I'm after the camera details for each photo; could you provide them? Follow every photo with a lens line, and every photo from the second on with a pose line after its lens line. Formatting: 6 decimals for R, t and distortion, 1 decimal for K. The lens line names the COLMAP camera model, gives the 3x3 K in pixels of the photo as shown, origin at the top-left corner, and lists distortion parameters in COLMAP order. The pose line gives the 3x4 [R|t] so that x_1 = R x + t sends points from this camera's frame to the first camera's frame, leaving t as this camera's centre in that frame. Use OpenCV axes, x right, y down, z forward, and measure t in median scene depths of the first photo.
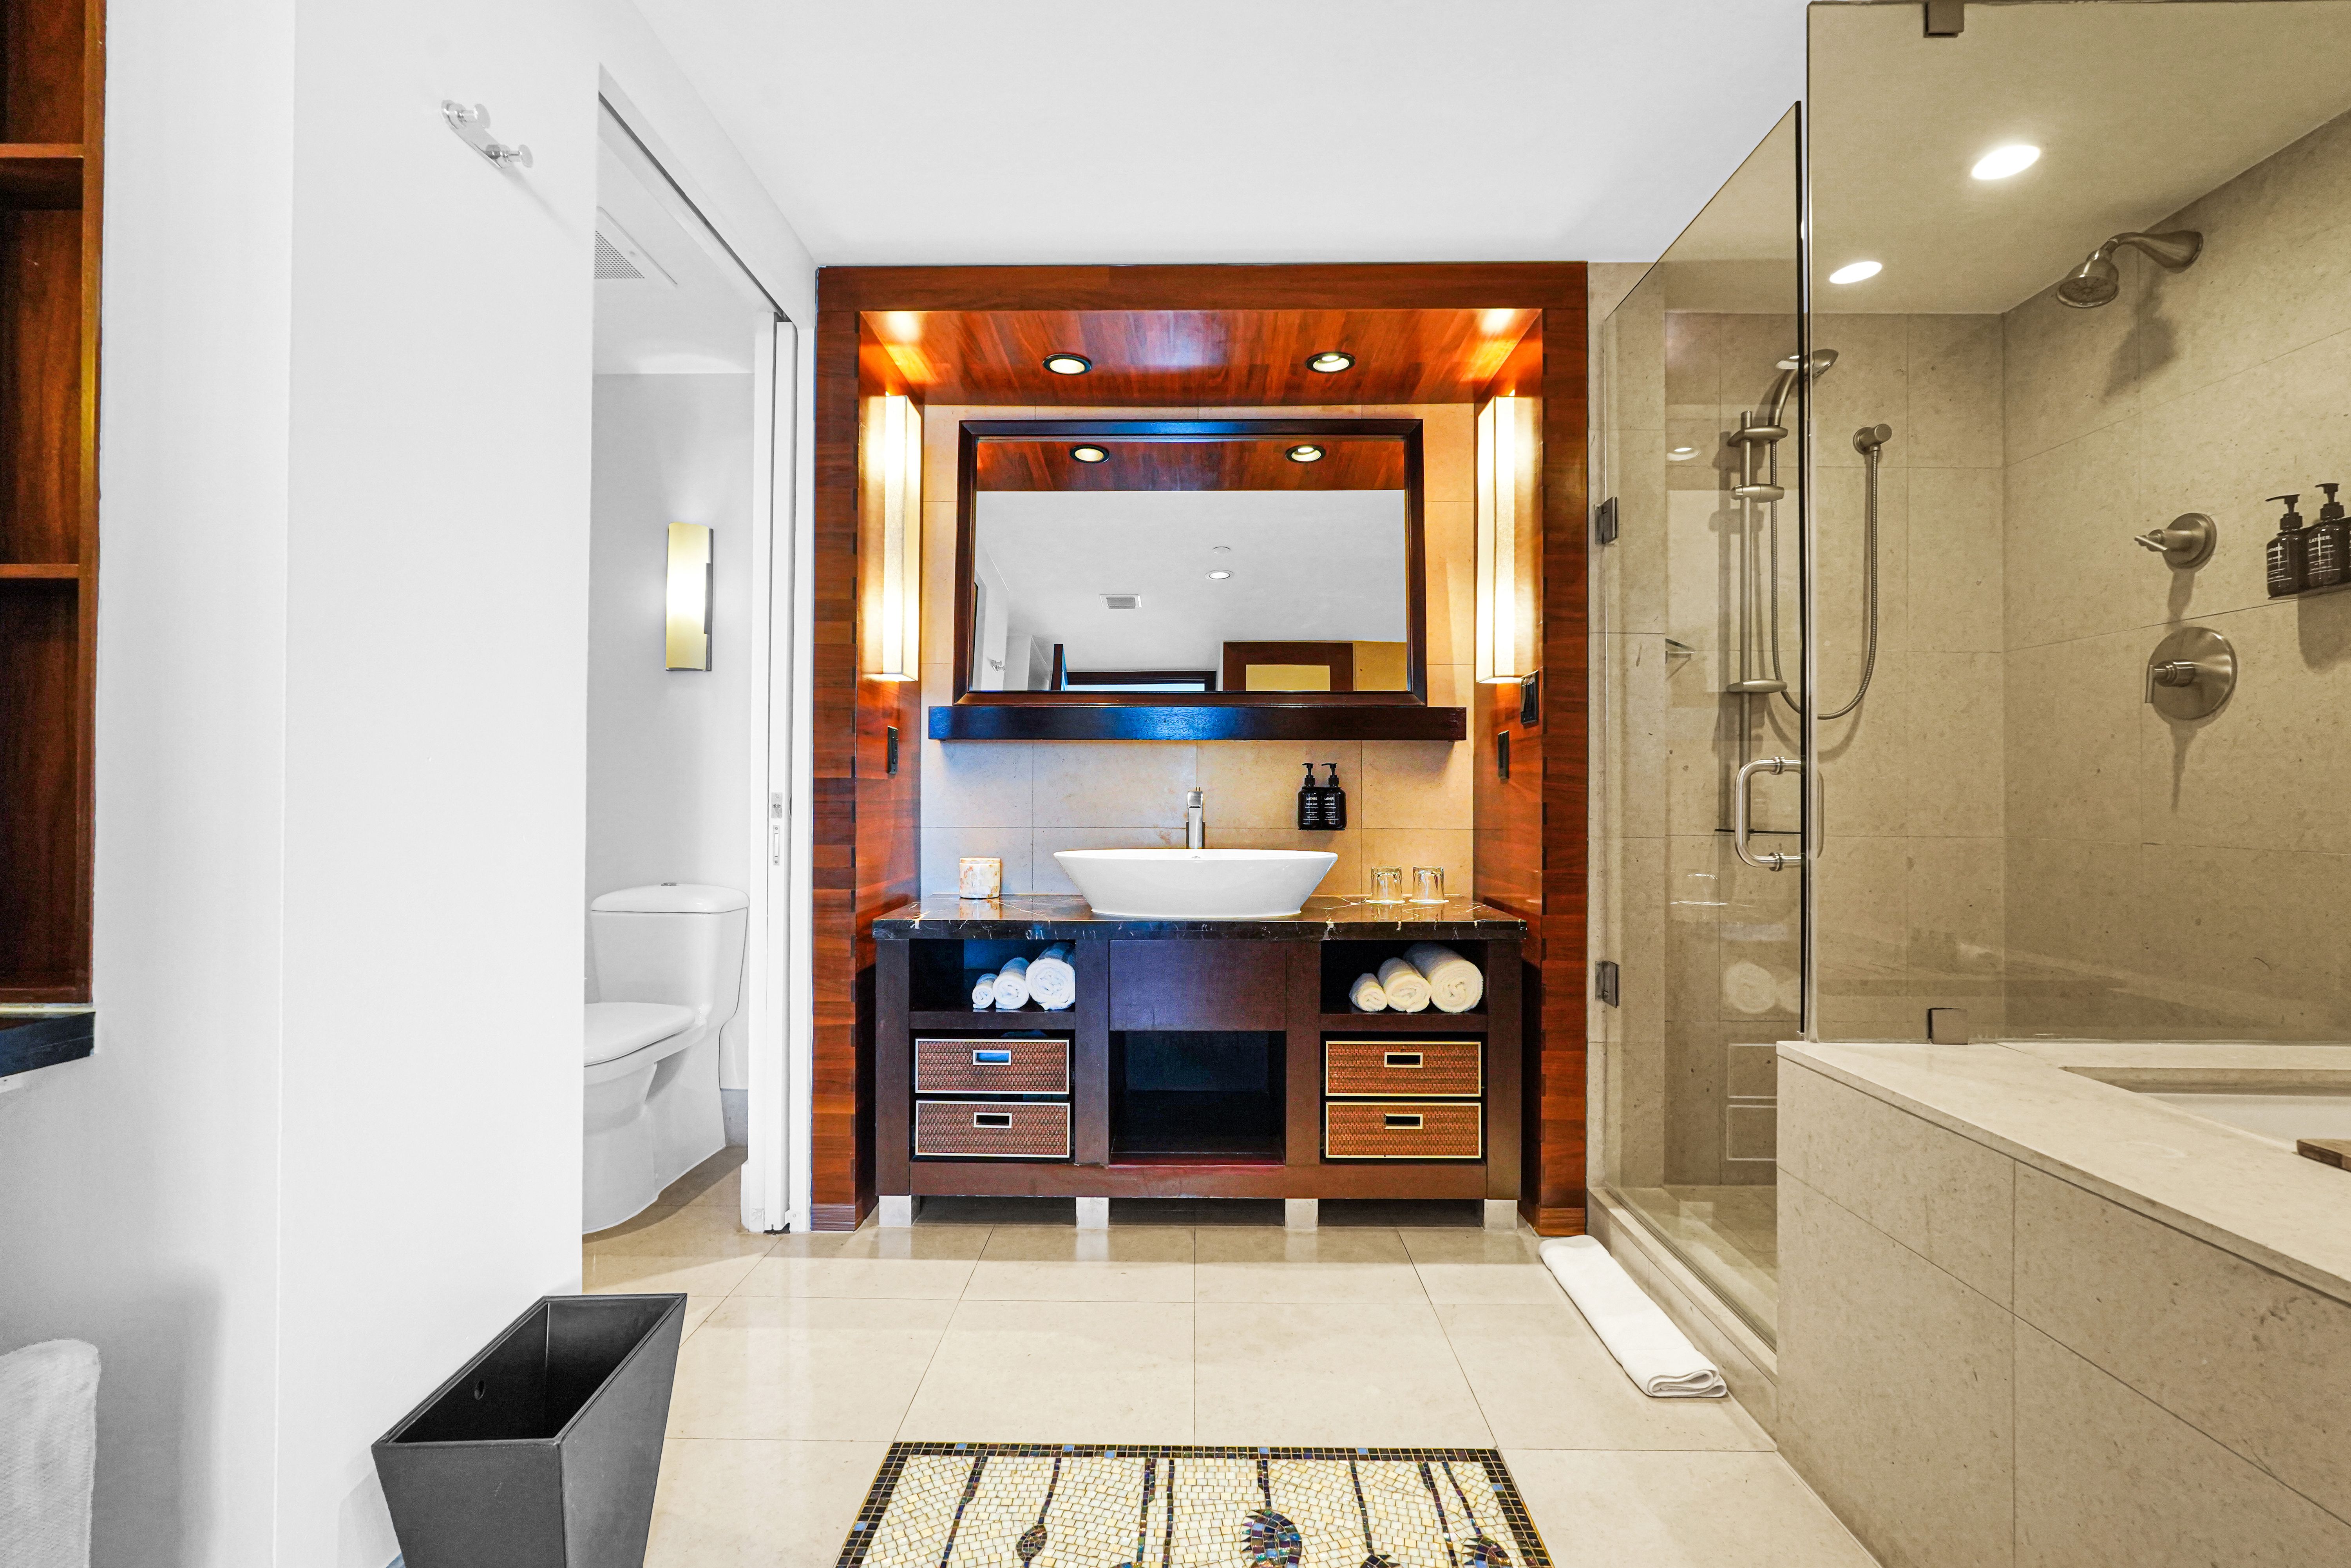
lens RADIAL K [[1062.8, 0, 1175.5], [0, 1062.8, 784.0], [0, 0, 1]] dist [-0.019757, 0.009412]
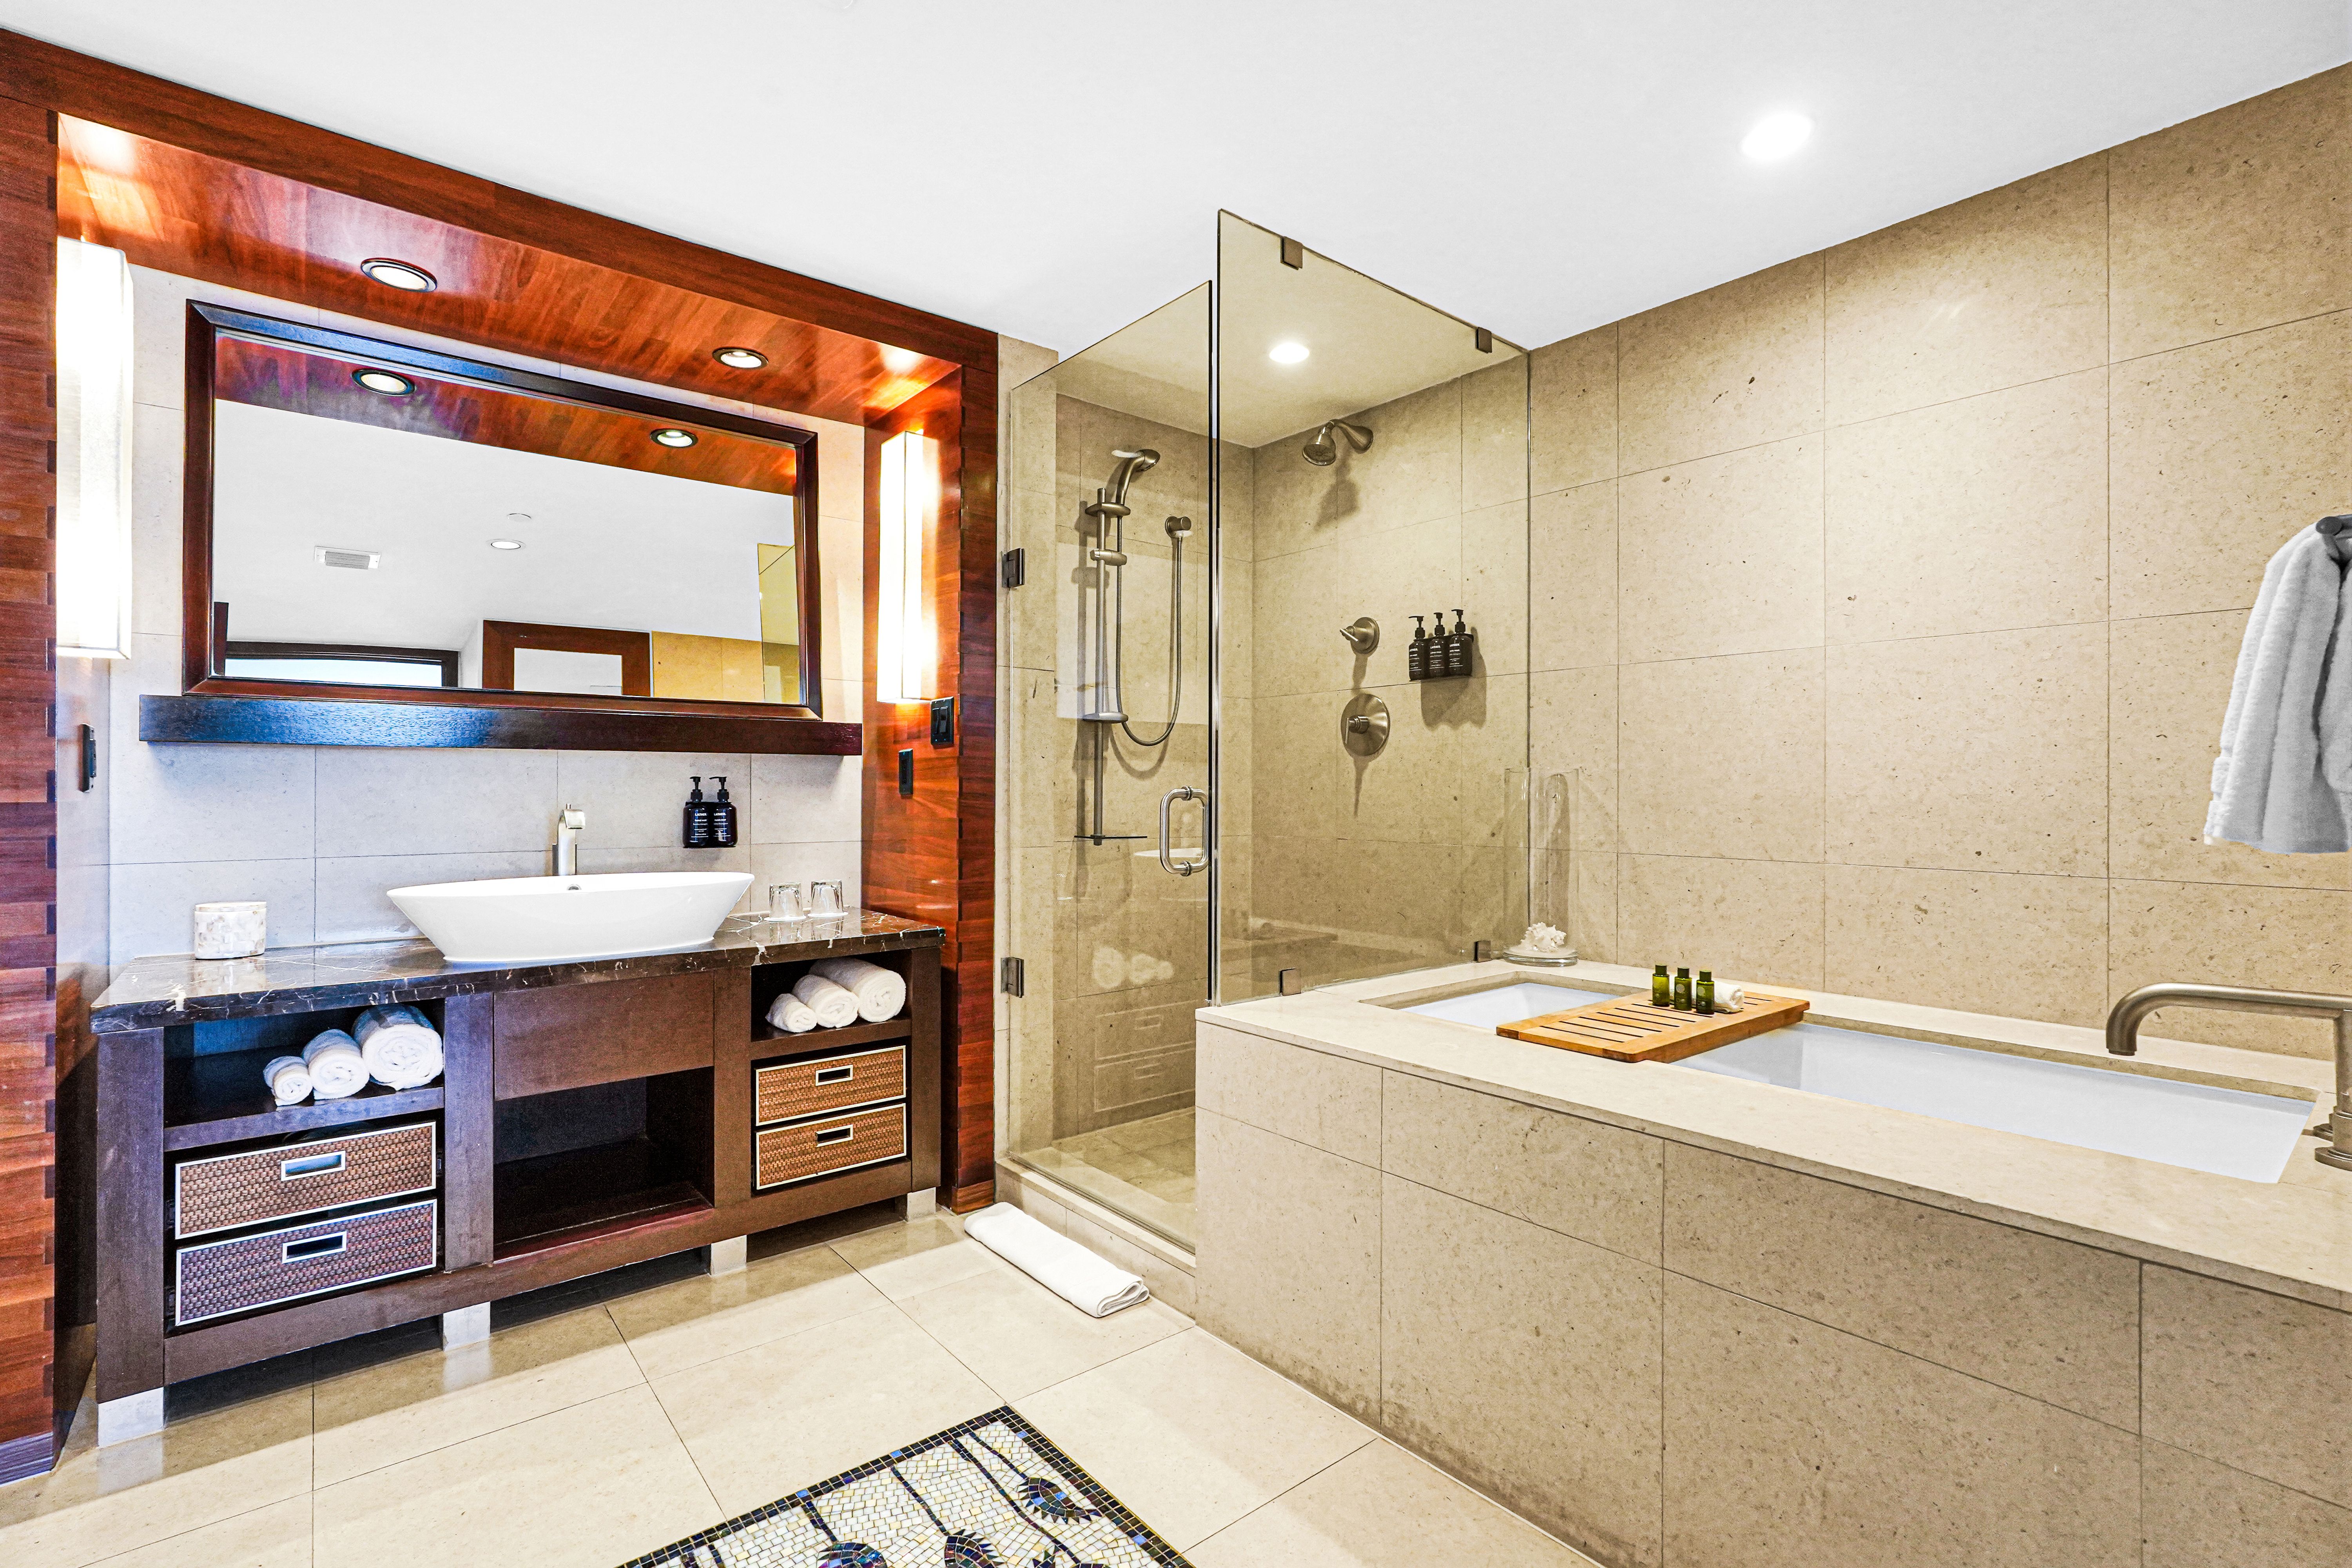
lens RADIAL K [[1063.1, 0, 1176.0], [0, 1063.1, 784.0], [0, 0, 1]] dist [-0.019757, 0.009412]
pose [[0.763871, -0.000184, 0.645370, -0.188694], [-0.004759, 0.999971, 0.005919, -0.025113], [-0.645352, -0.007593, 0.763848, 0.019186]]
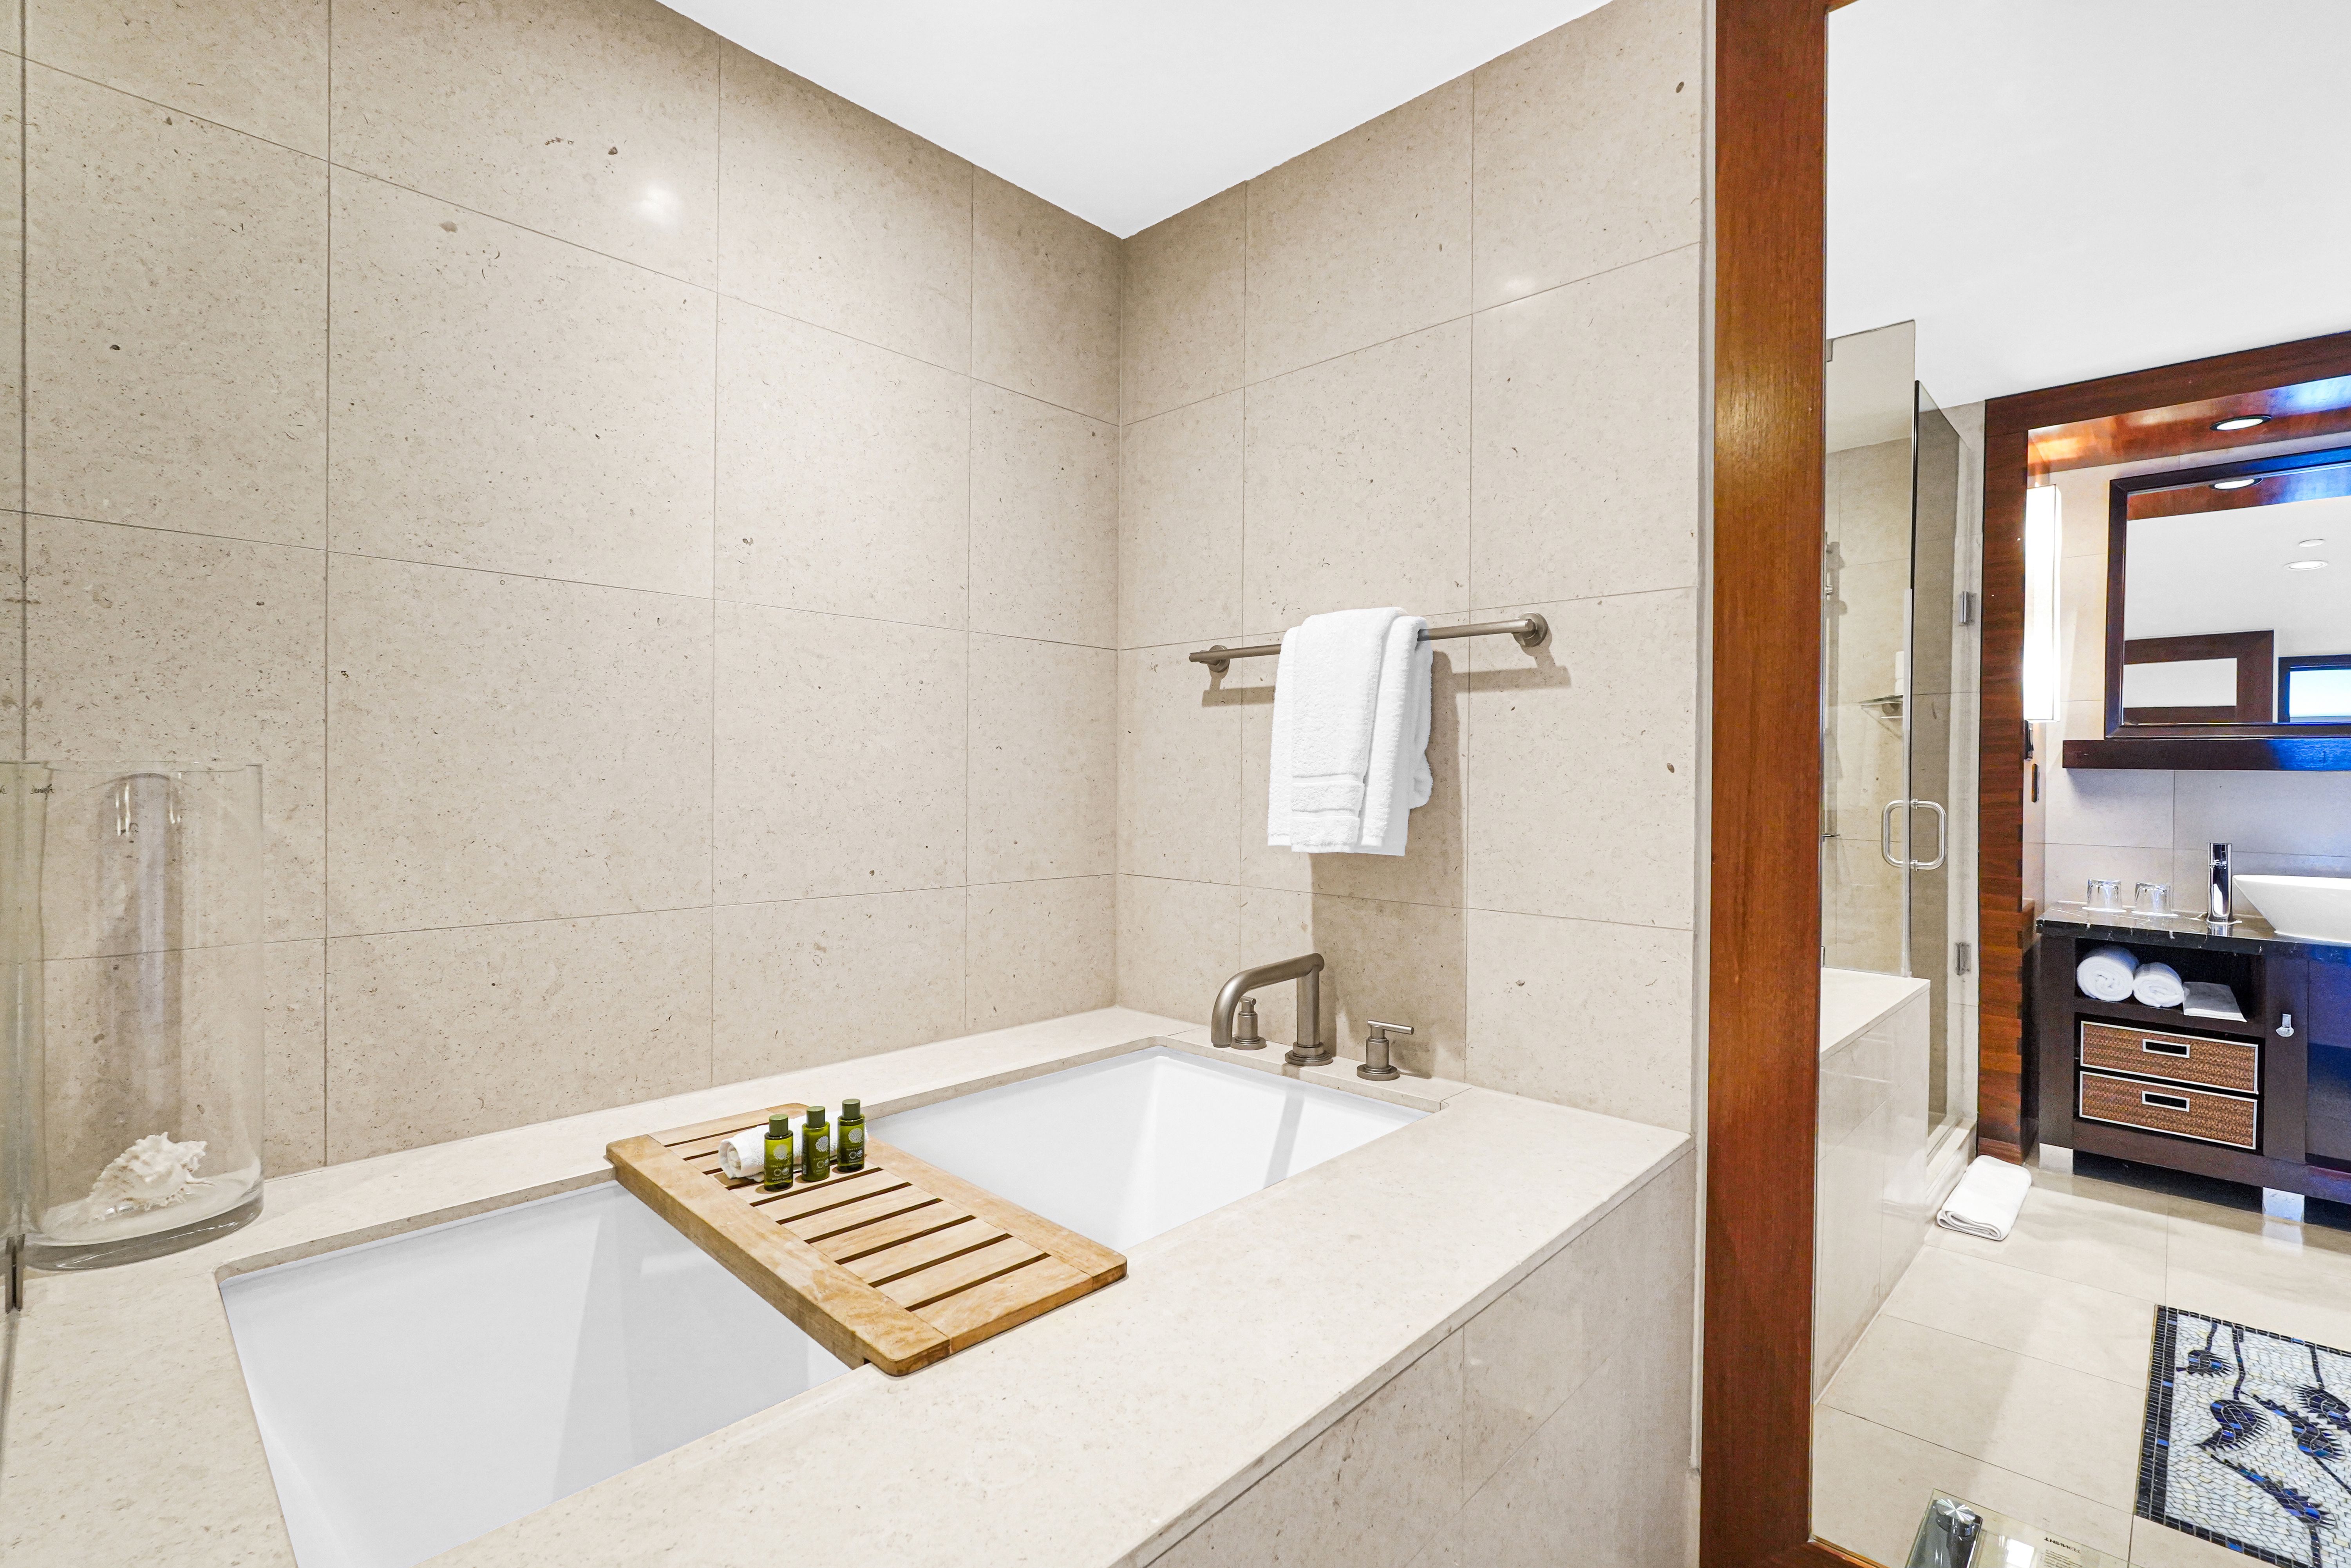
lens RADIAL K [[1062.7, 0, 1175.5], [0, 1062.7, 784.0], [0, 0, 1]] dist [-0.019757, 0.009412]
pose [[-0.731099, -0.013736, 0.682133, 0.186406], [-0.015729, 0.999871, 0.003276, -0.035397], [-0.682090, -0.008335, -0.731221, 0.644871]]
